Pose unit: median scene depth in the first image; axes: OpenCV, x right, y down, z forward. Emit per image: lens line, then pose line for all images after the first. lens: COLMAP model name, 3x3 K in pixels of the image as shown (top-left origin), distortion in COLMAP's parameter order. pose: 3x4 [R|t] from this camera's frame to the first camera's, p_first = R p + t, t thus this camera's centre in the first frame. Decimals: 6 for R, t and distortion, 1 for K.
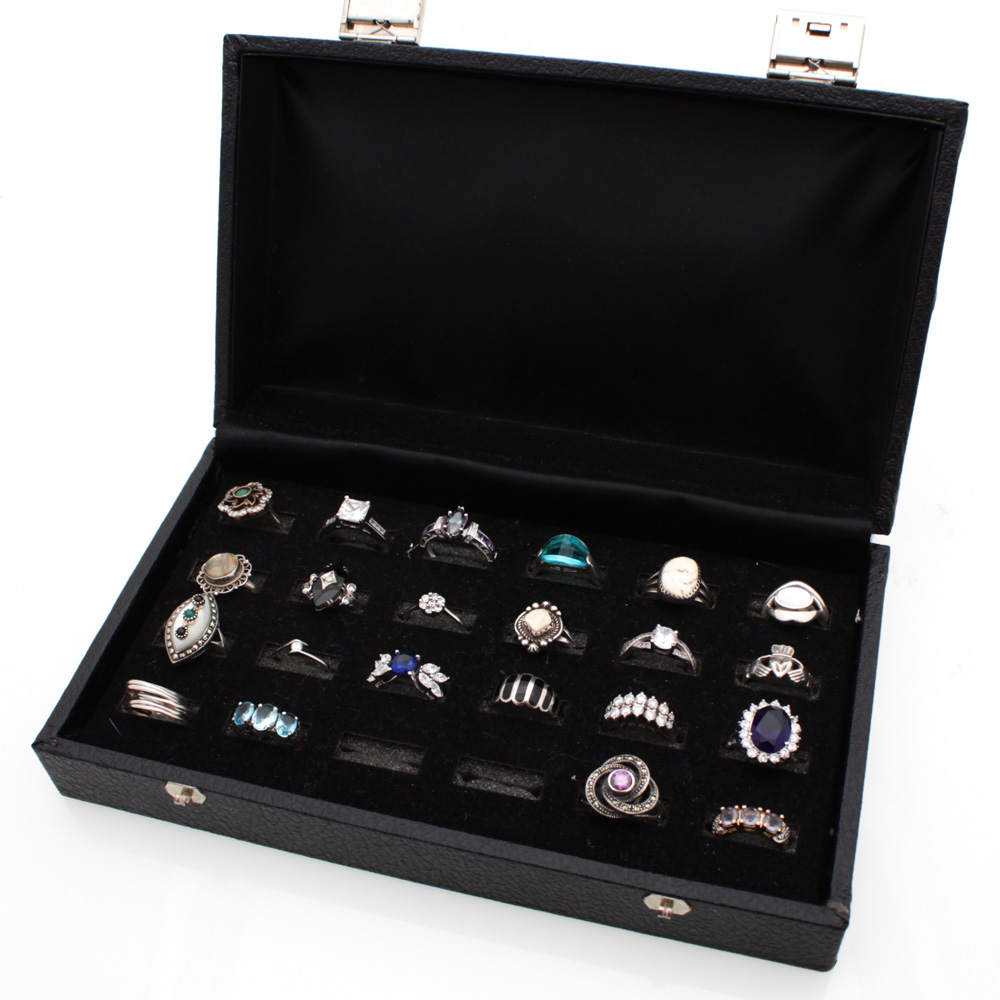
lens RADIAL K [[1347.3, 0, 504.3], [0, 1347.3, 489.3], [0, 0, 1]] dist [-0.152649, 0.000000]
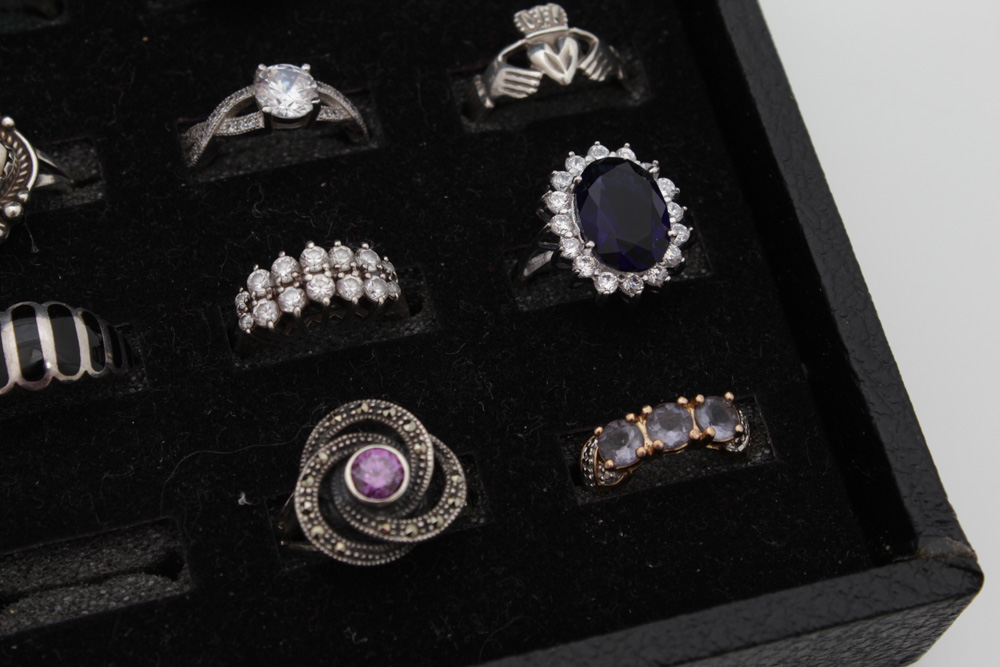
lens RADIAL K [[2224.7, 0, 493.7], [0, 2224.7, 335.4], [0, 0, 1]] dist [0.052952, 0.000000]
pose [[0.855920, -0.402423, 0.324743, -0.078471], [0.278171, 0.887706, 0.366877, -0.056003], [-0.435916, -0.223684, 0.871747, 0.348308]]
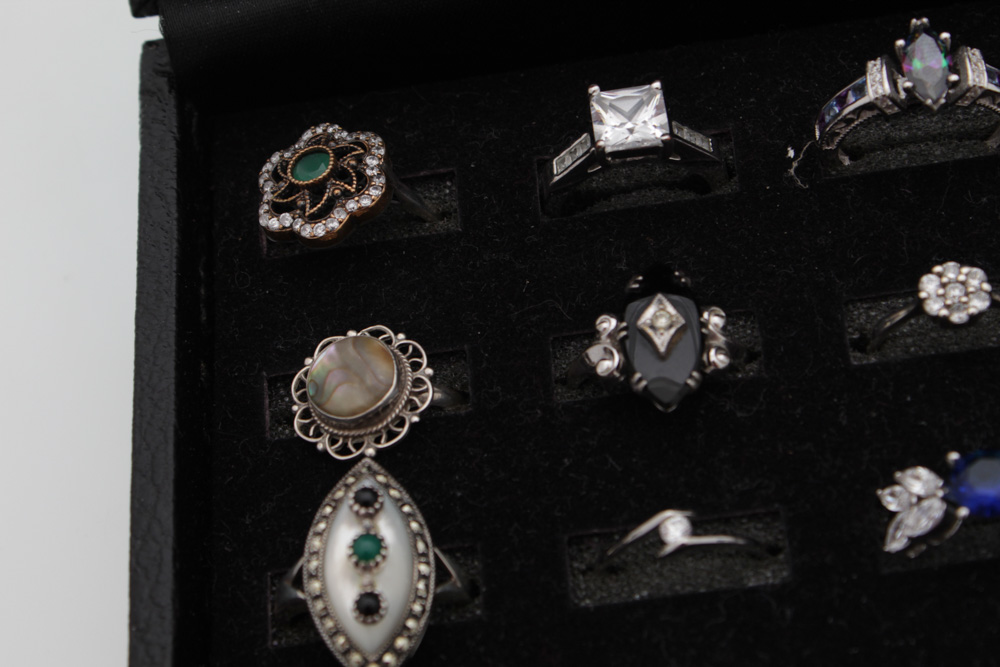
lens RADIAL K [[2224.7, 0, 489.8], [0, 2224.7, 329.7], [0, 0, 1]] dist [0.052952, 0.000000]
pose [[0.941403, -0.332195, 0.058365, -0.220762], [0.311411, 0.922543, 0.227897, -0.090334], [-0.129550, -0.196368, 0.971934, 0.417836]]
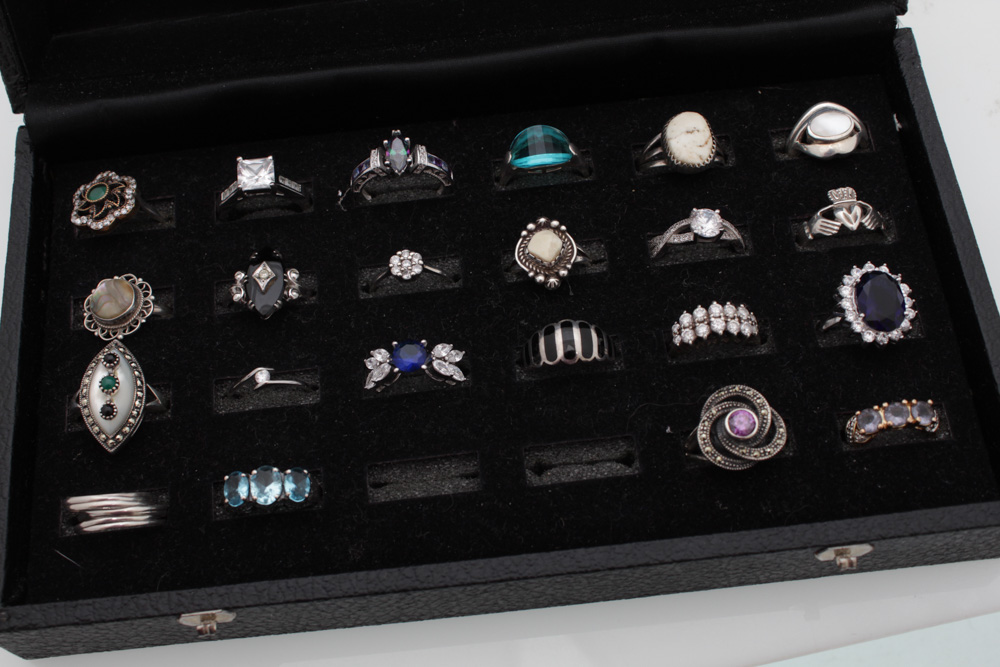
lens RADIAL K [[1300.8, 0, 492.8], [0, 1300.8, 337.8], [0, 0, 1]] dist [-0.061446, 0.000000]
pose [[0.935908, -0.316443, 0.154728, -0.139483], [0.260342, 0.917304, 0.301289, -0.091573], [-0.237273, -0.241697, 0.940895, 0.278280]]
